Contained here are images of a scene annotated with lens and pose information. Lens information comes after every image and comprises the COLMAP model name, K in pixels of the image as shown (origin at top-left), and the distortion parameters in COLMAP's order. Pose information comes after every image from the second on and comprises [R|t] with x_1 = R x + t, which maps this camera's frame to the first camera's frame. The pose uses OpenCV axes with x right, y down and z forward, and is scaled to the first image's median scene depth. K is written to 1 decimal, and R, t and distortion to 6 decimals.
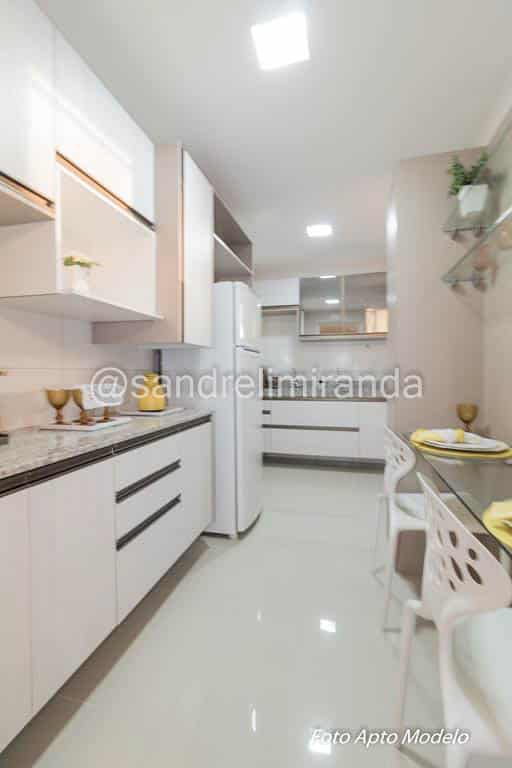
lens RADIAL K [[352.5, 0, 256.0], [0, 352.5, 384.0], [0, 0, 1]] dist [0.011873, -0.001694]
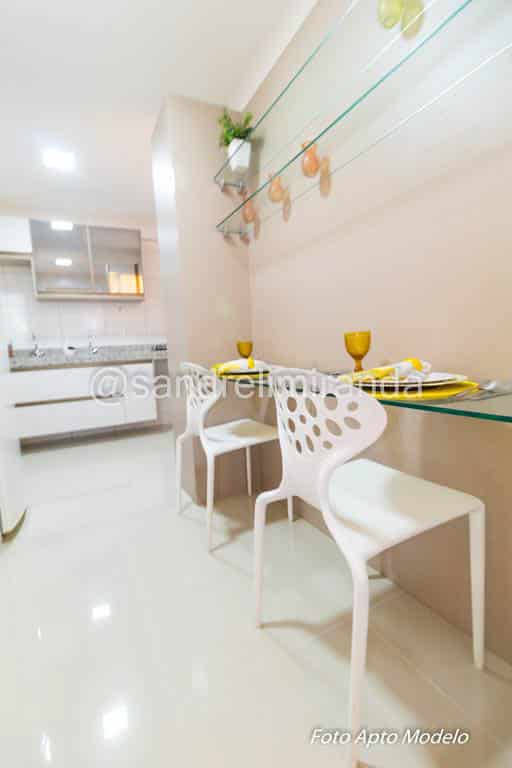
lens RADIAL K [[352.5, 0, 256.0], [0, 352.5, 384.0], [0, 0, 1]] dist [0.011873, -0.001694]
pose [[0.737412, -0.112393, 0.666026, -0.161913], [0.077158, 0.993621, 0.082247, 0.100035], [-0.671021, -0.009260, 0.741380, 0.114463]]
